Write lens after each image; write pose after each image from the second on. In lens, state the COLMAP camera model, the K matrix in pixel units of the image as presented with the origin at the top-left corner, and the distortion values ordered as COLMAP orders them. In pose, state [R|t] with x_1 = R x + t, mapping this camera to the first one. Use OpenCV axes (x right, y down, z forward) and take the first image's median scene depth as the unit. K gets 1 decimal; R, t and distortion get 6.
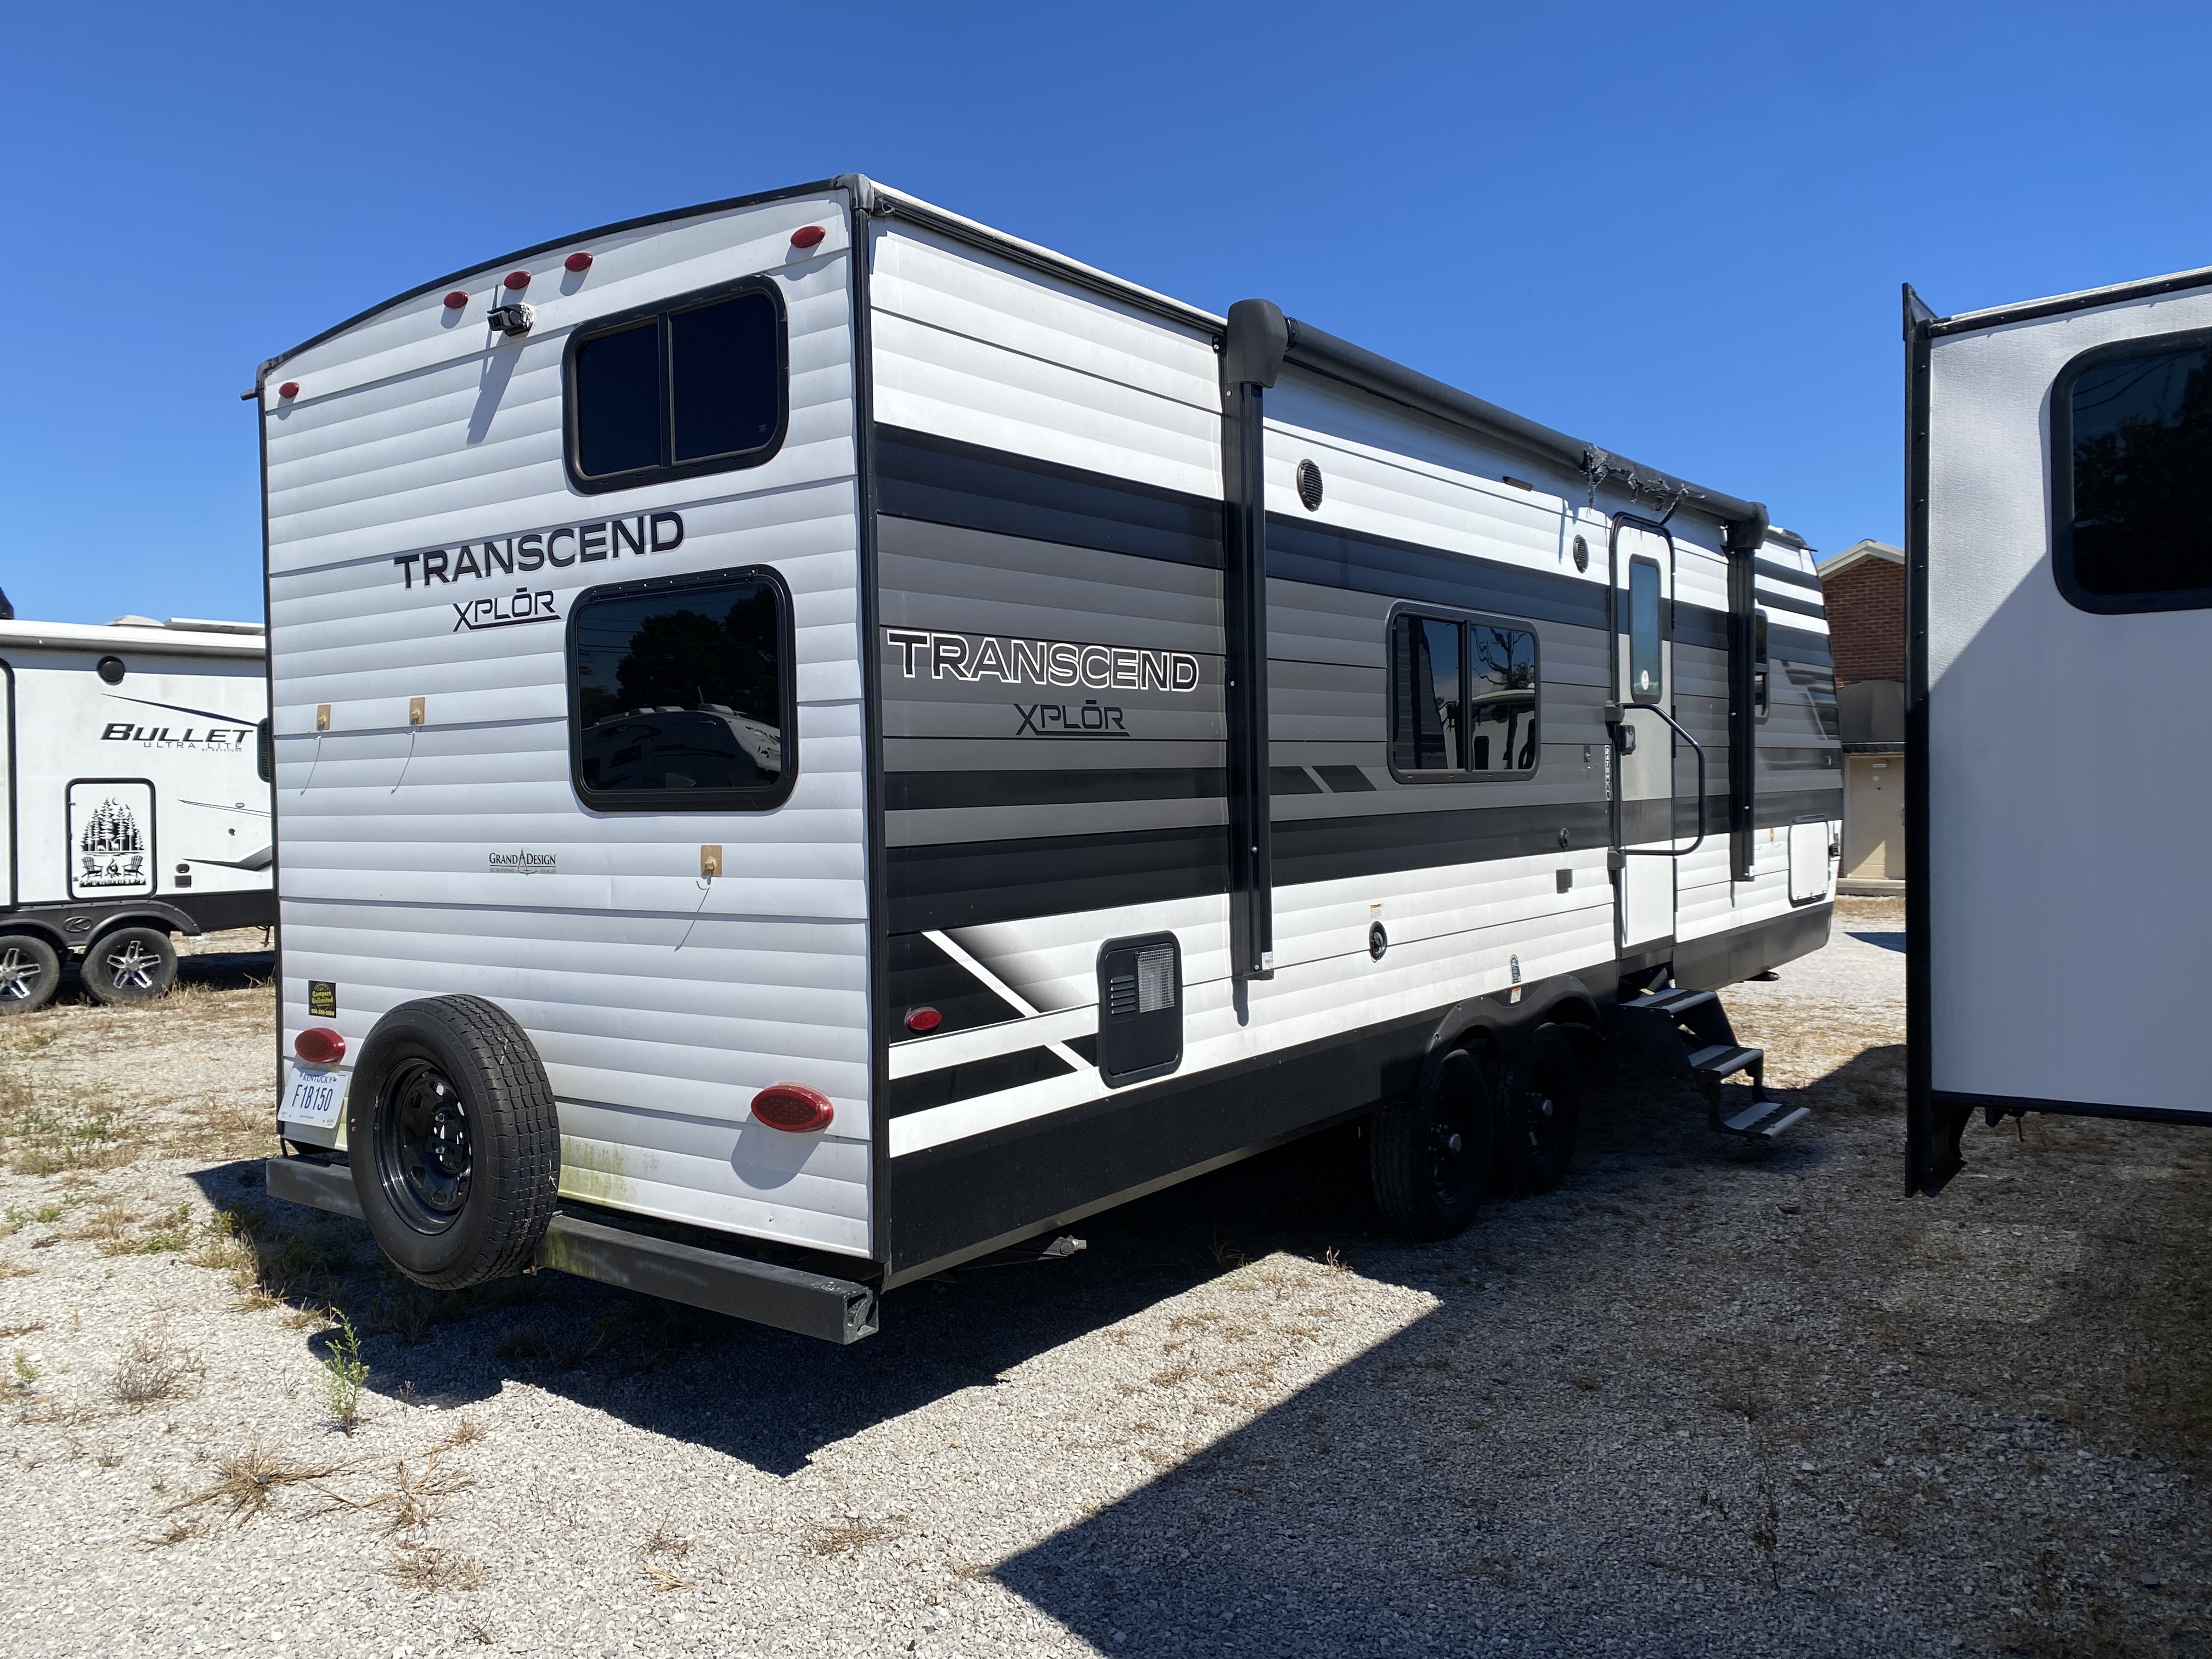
lens RADIAL K [[1675.3, 0, 1106.0], [0, 1675.3, 829.5], [0, 0, 1]] dist [0.151462, -0.301174]
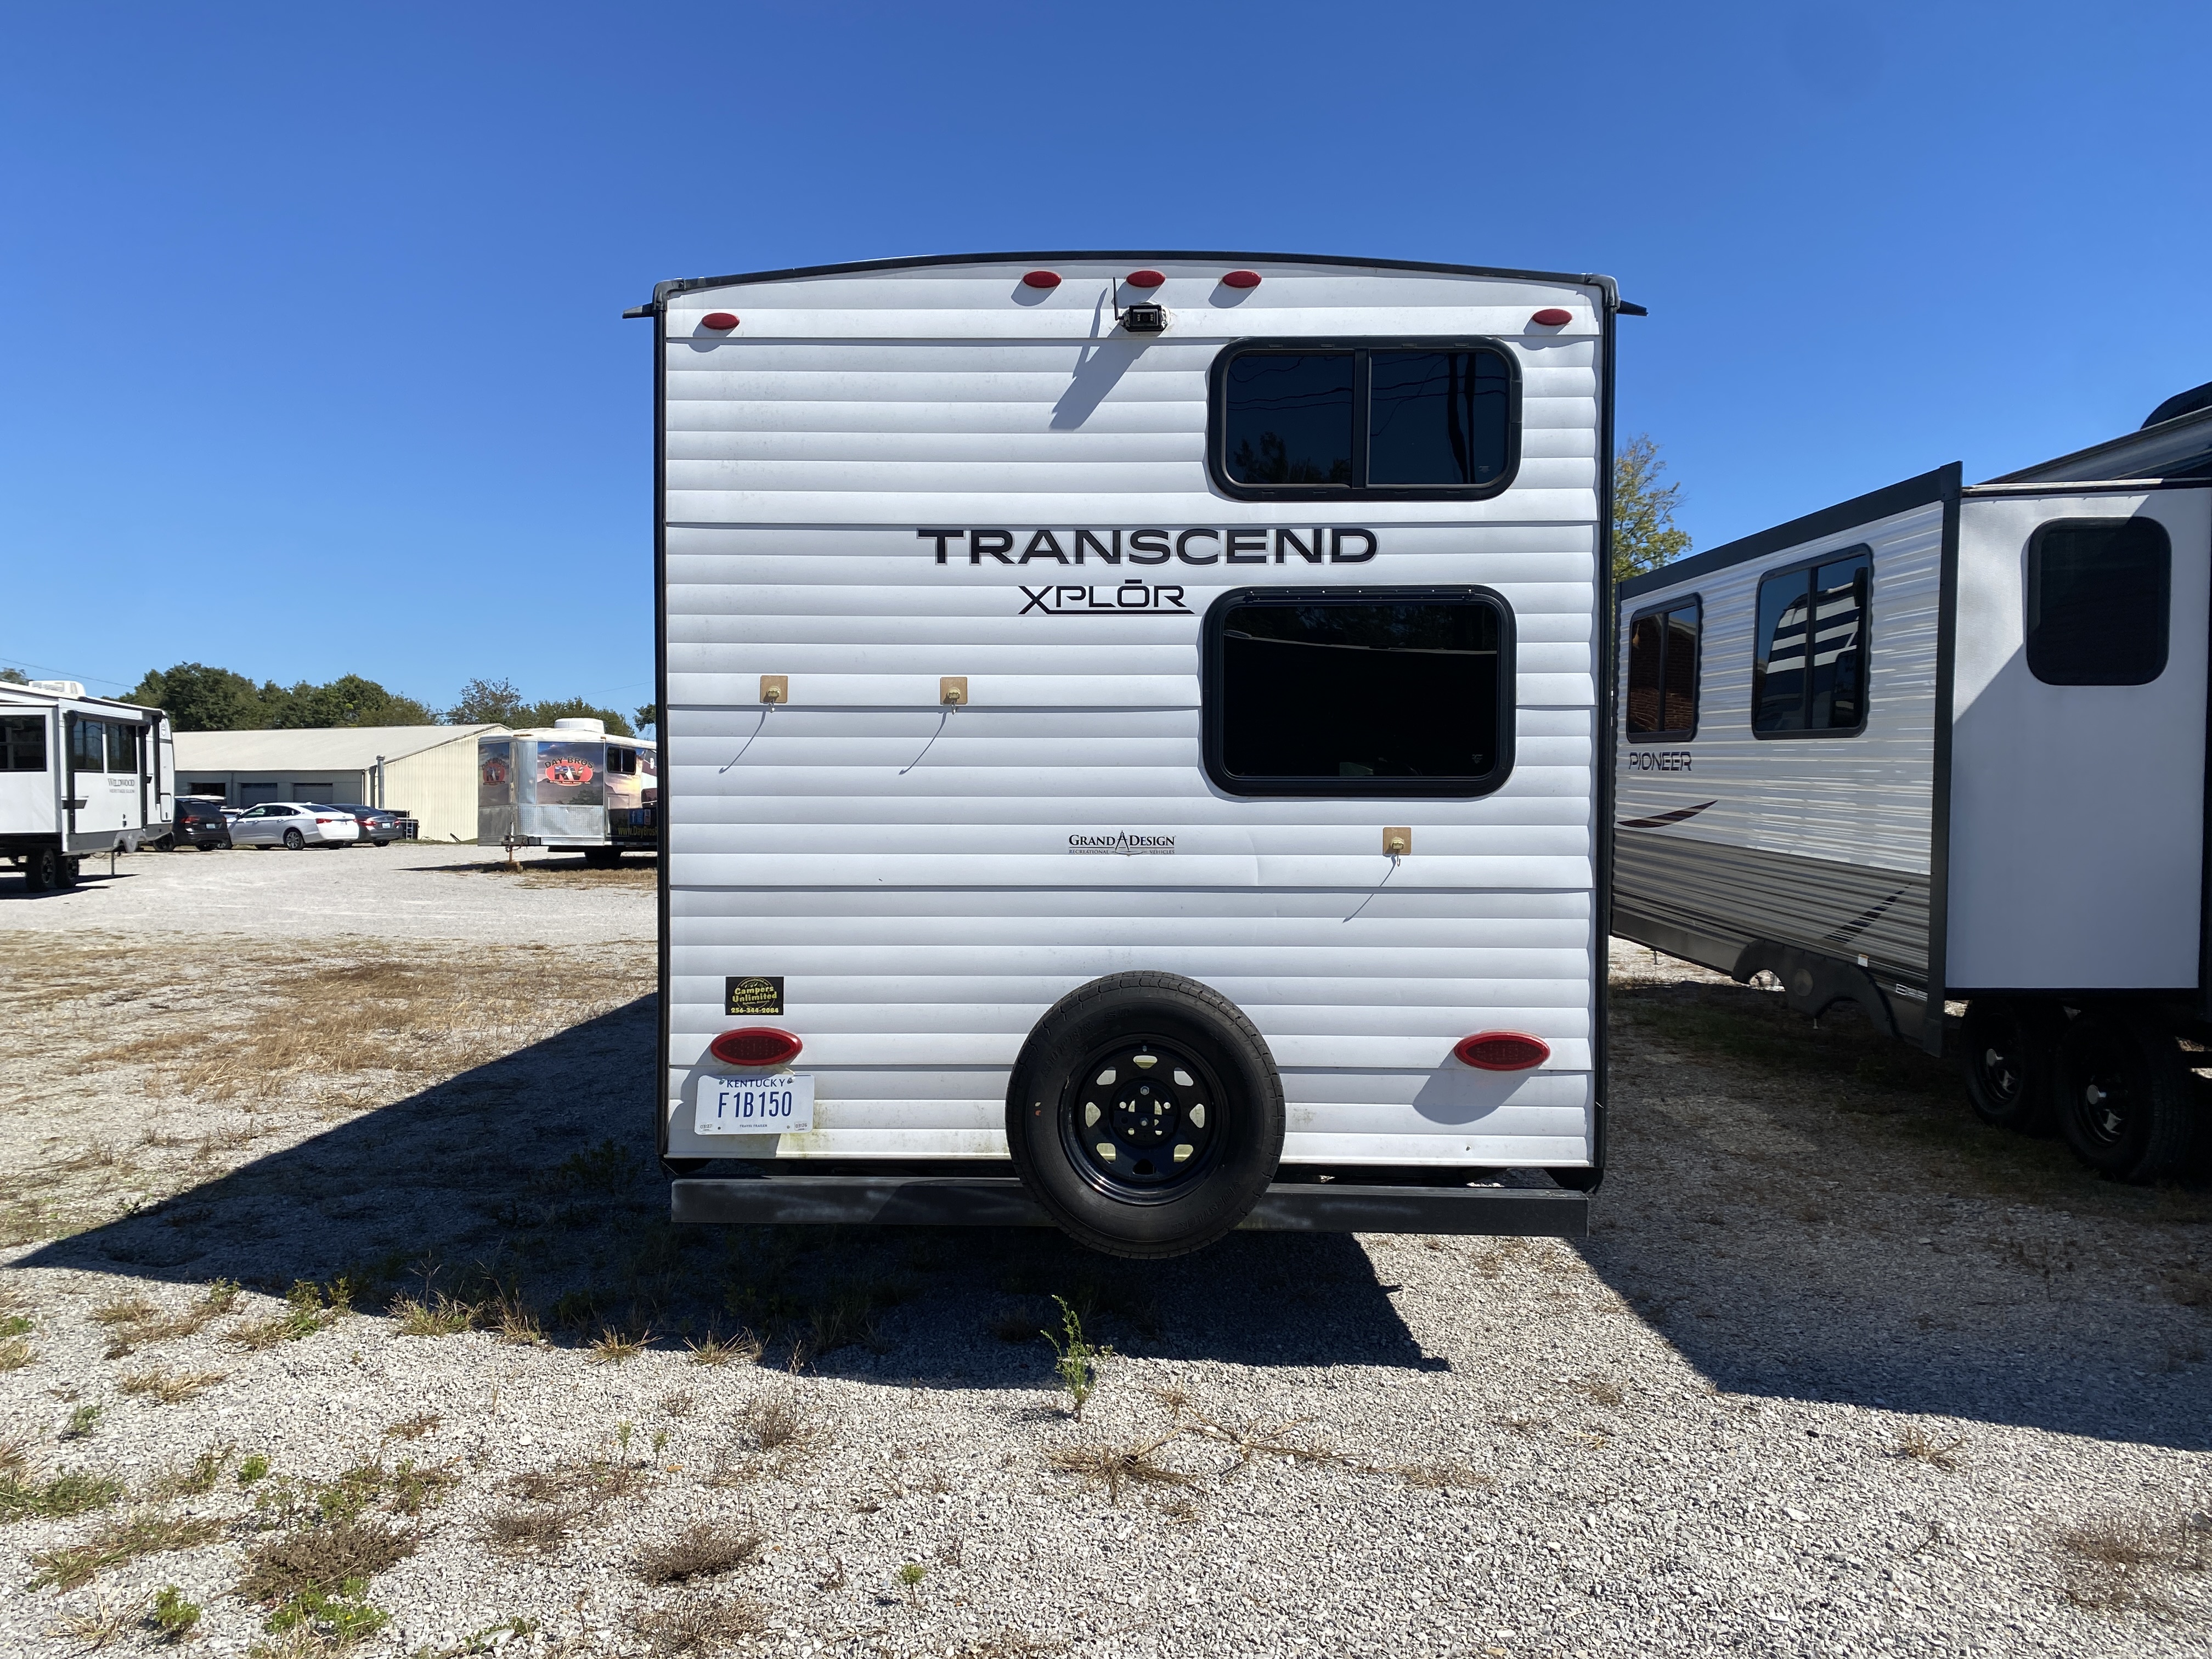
lens RADIAL K [[1675.3, 0, 1106.0], [0, 1675.3, 829.5], [0, 0, 1]] dist [0.151462, -0.301174]
pose [[0.814018, -0.001642, 0.580837, -0.978624], [-0.003079, 0.999970, 0.007142, 0.003144], [-0.580831, -0.007602, 0.813989, 0.180141]]
